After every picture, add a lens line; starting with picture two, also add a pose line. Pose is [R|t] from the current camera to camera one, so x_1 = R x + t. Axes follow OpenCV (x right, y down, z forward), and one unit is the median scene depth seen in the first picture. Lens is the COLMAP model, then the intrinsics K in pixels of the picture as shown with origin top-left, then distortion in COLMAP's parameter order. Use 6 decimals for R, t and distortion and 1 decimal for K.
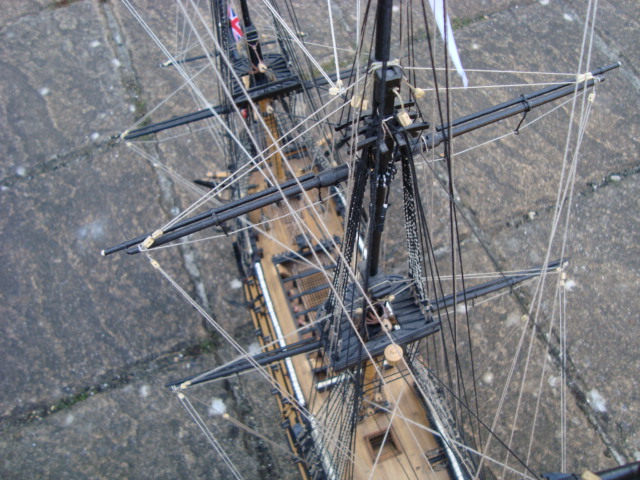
lens RADIAL K [[627.0, 0, 327.6], [0, 627.0, 239.9], [0, 0, 1]] dist [-0.209673, 0.225877]
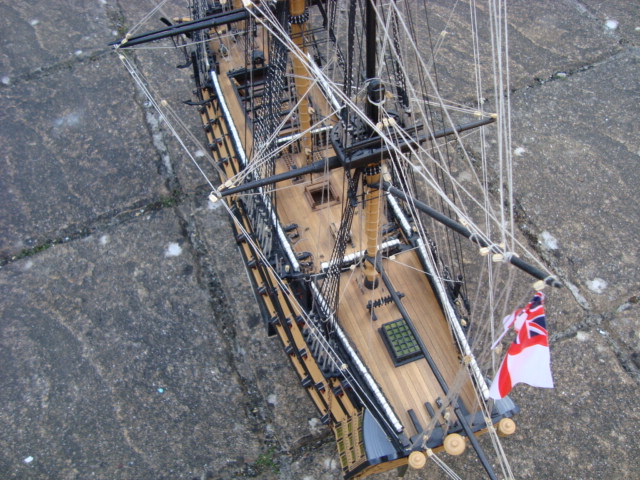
lens RADIAL K [[627.0, 0, 327.6], [0, 627.0, 239.9], [0, 0, 1]] dist [-0.209673, 0.225877]
pose [[0.999976, 0.001365, 0.006745, 0.062978], [-0.000399, 0.989985, -0.141169, 0.371336], [-0.006870, 0.141163, 0.989962, -0.014134]]
